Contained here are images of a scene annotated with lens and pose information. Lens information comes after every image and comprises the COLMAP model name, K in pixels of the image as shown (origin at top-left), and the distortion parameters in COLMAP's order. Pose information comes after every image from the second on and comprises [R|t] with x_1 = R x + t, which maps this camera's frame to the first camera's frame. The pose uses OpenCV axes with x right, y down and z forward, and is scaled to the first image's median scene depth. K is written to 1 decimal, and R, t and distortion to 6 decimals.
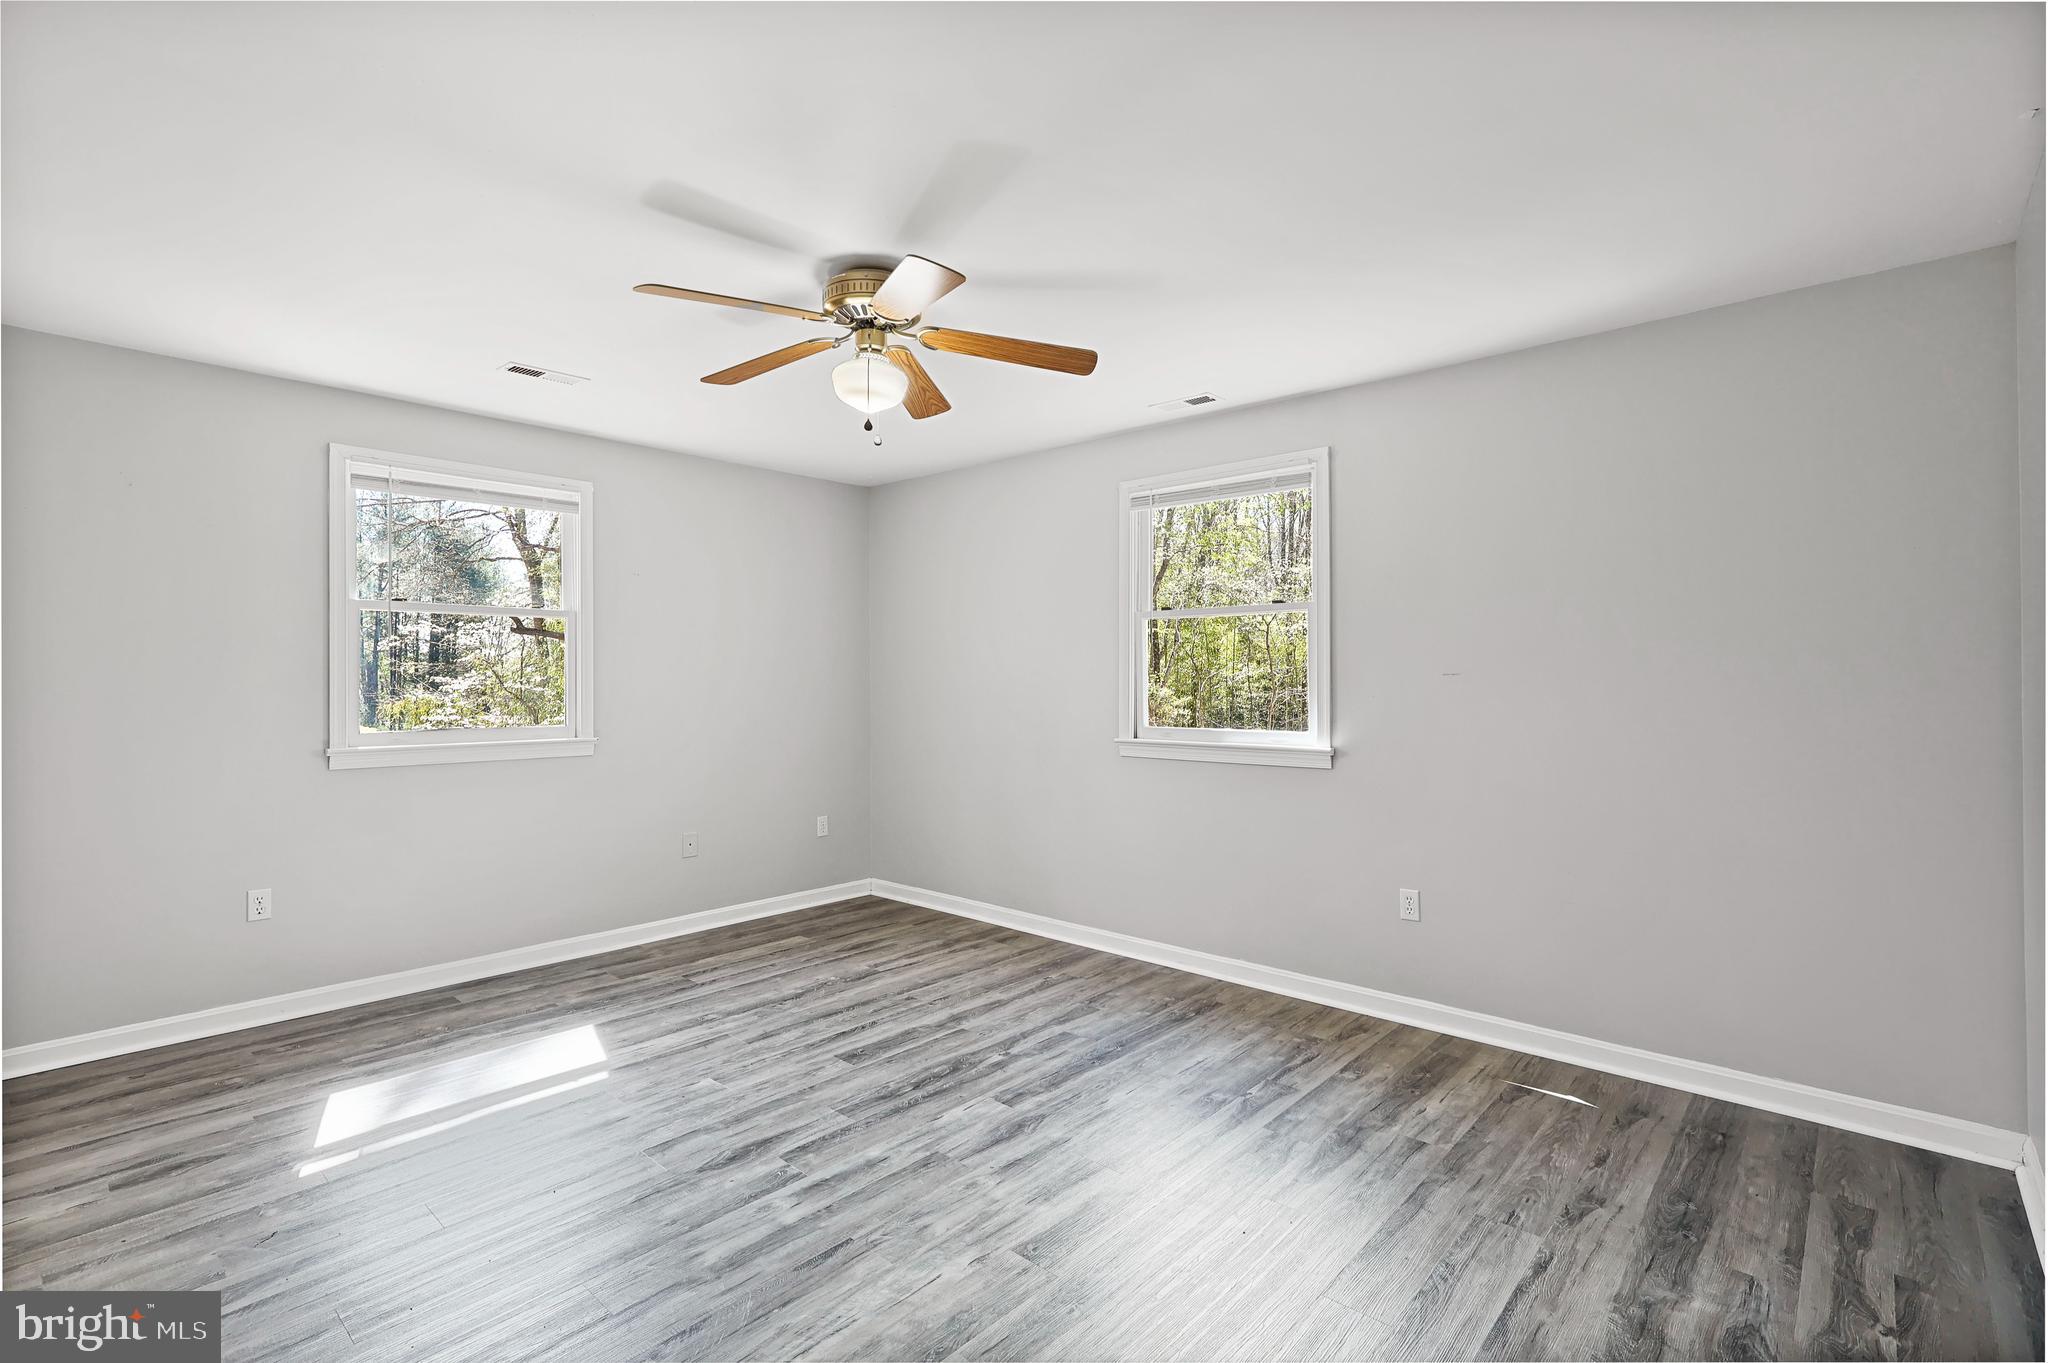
lens RADIAL K [[950.8, 0, 1022.3], [0, 950.8, 680.0], [0, 0, 1]] dist [-0.000123, -0.000562]
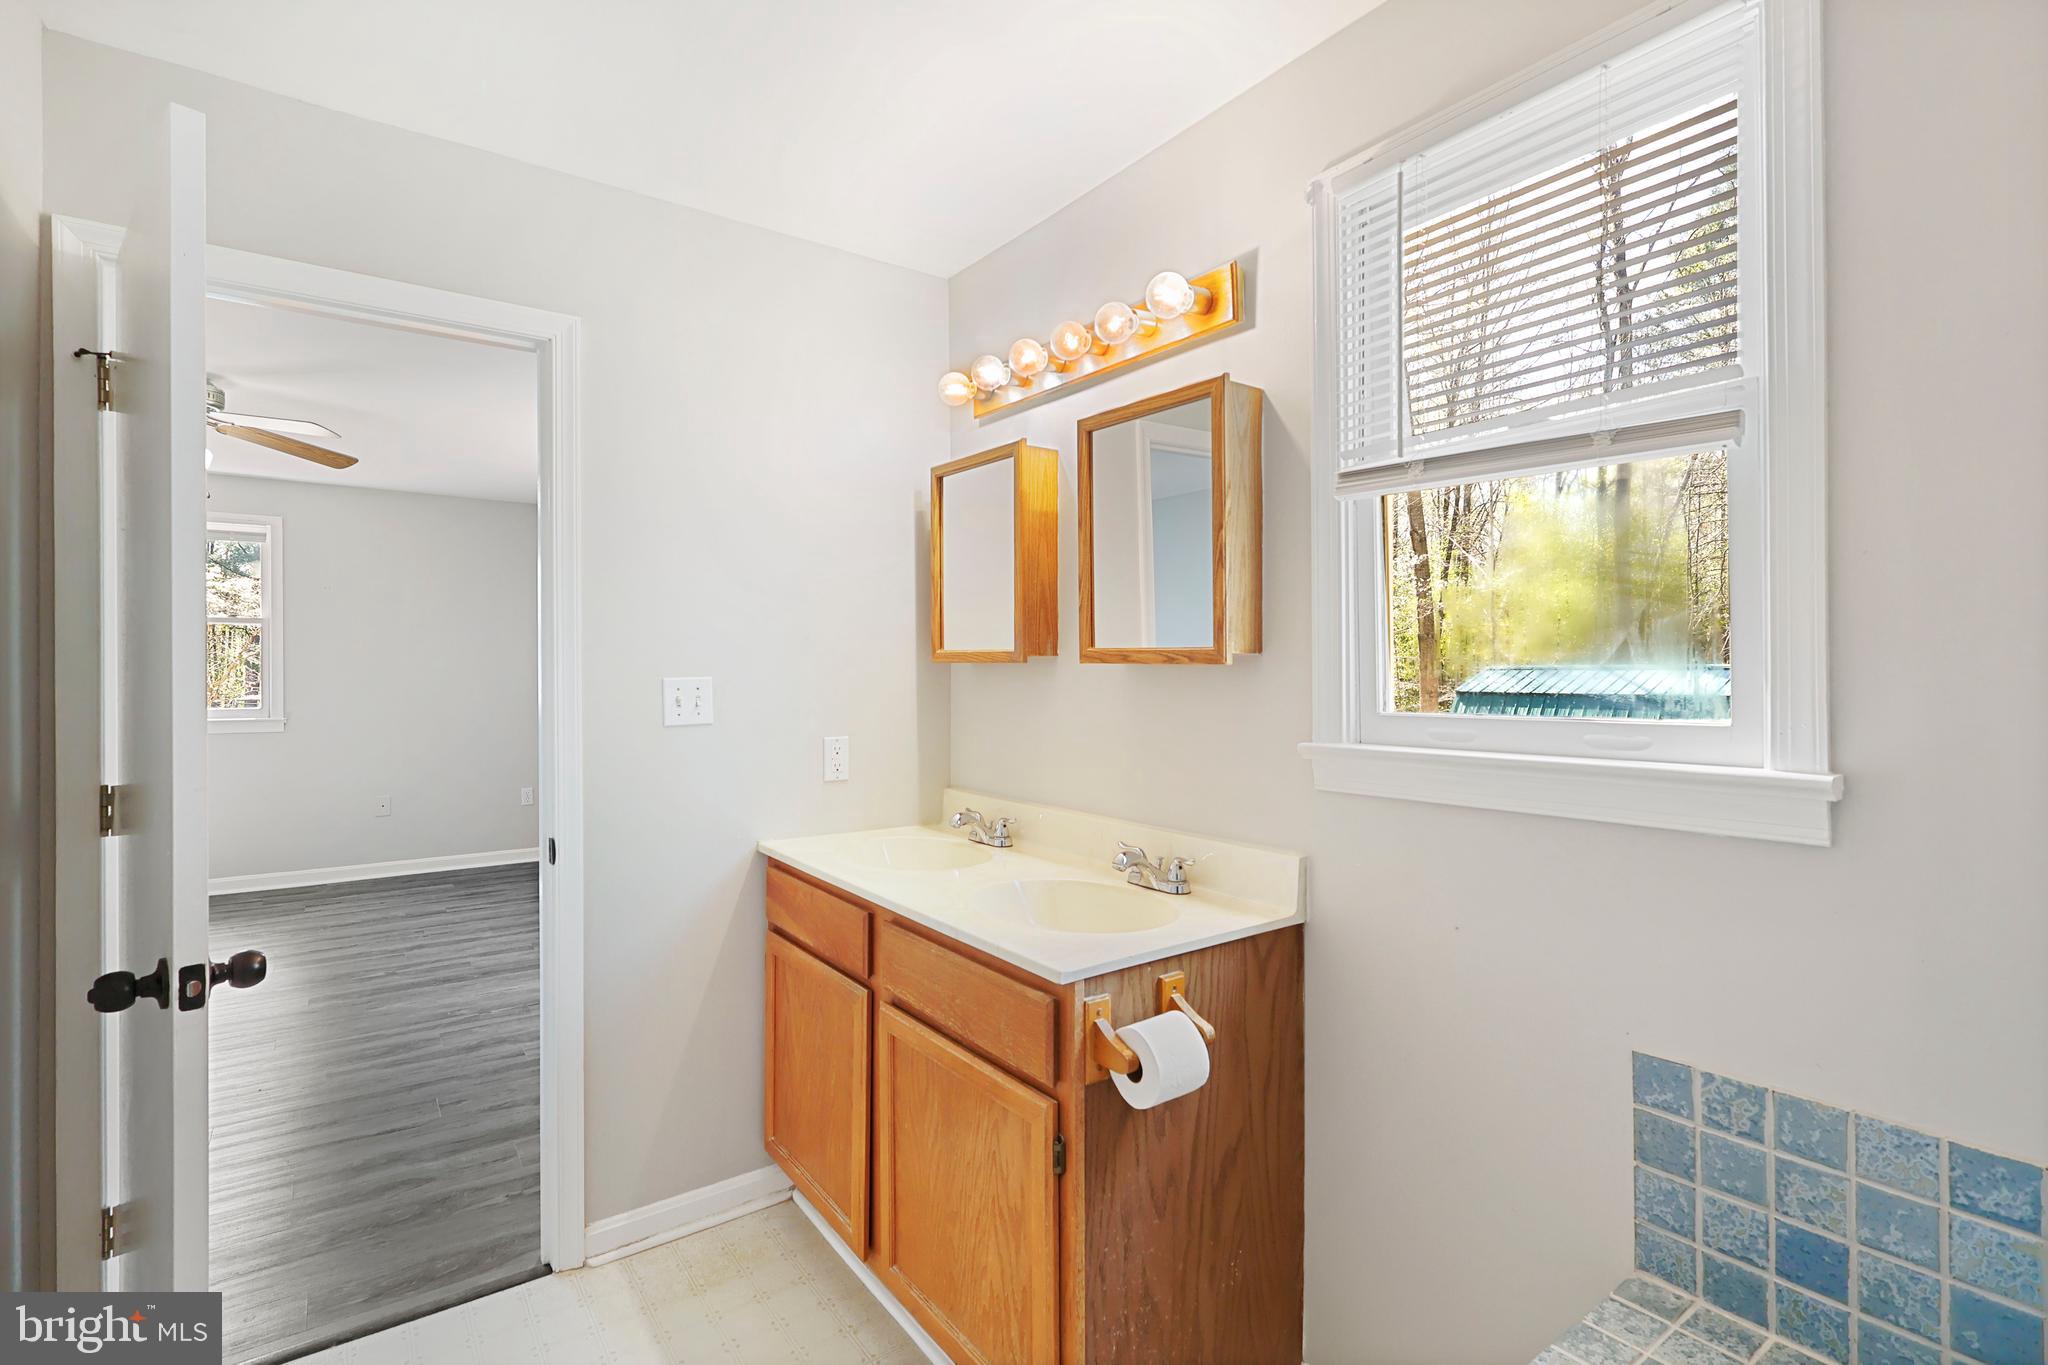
lens RADIAL K [[950.8, 0, 1023.1], [0, 950.8, 678.2], [0, 0, 1]] dist [-0.000123, -0.000562]
pose [[0.978069, 0.008818, -0.208097, 1.216970], [-0.007541, 0.999948, 0.006928, -0.012504], [0.208147, -0.005207, 0.978084, -0.063024]]
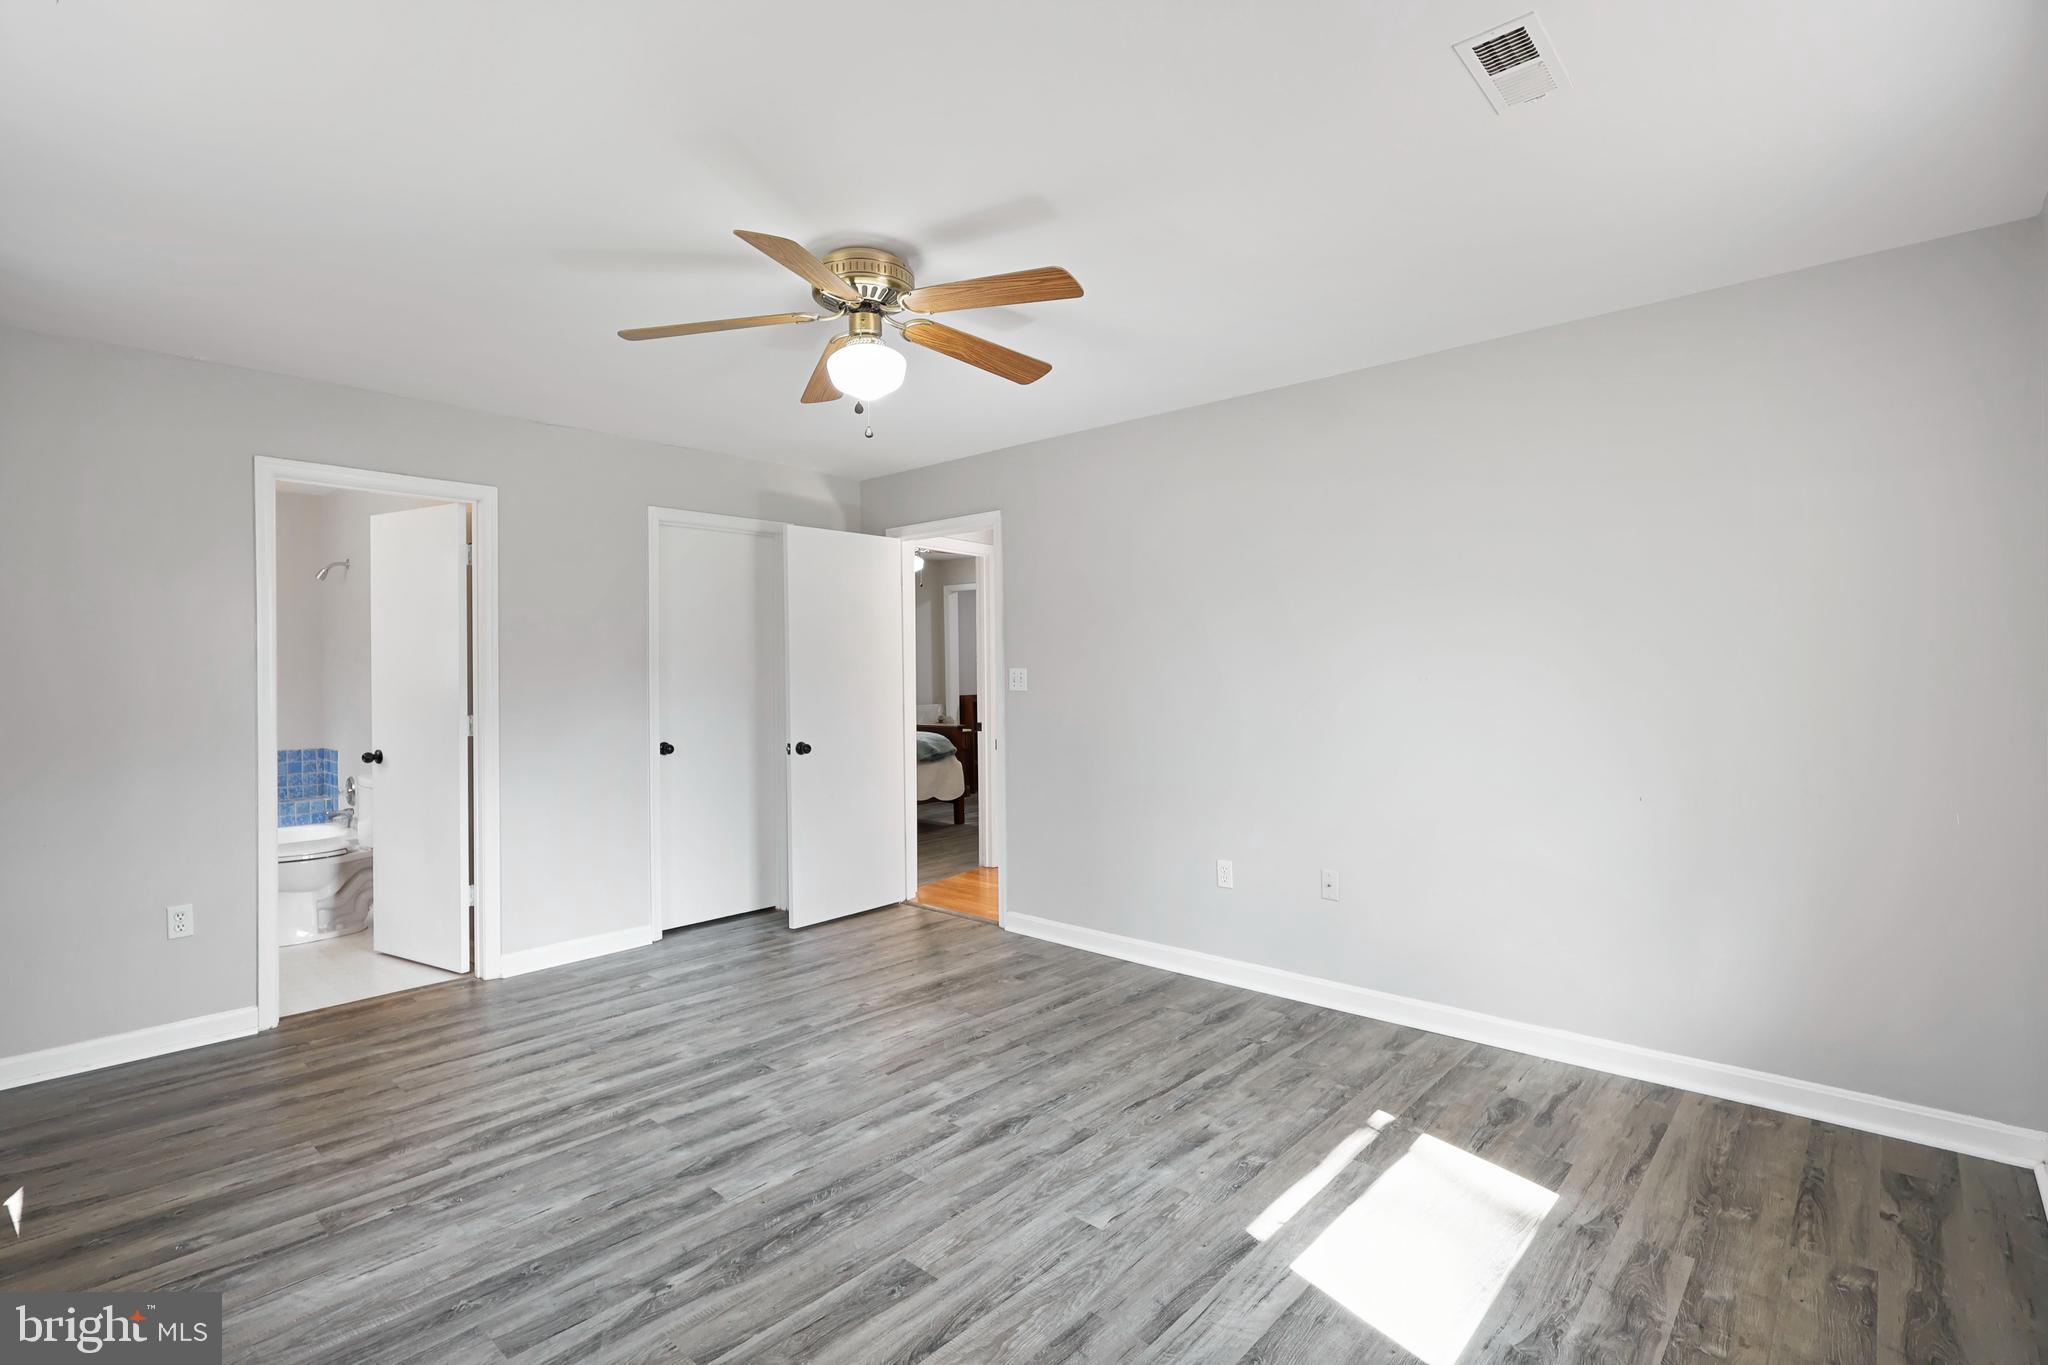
lens RADIAL K [[950.8, 0, 1023.8], [0, 950.8, 674.1], [0, 0, 1]] dist [-0.000123, -0.000562]
pose [[-0.999937, 0.008266, -0.007608, -0.290078], [0.008209, 0.999938, 0.007576, -0.008990], [0.007670, 0.007513, -0.999942, 1.855810]]
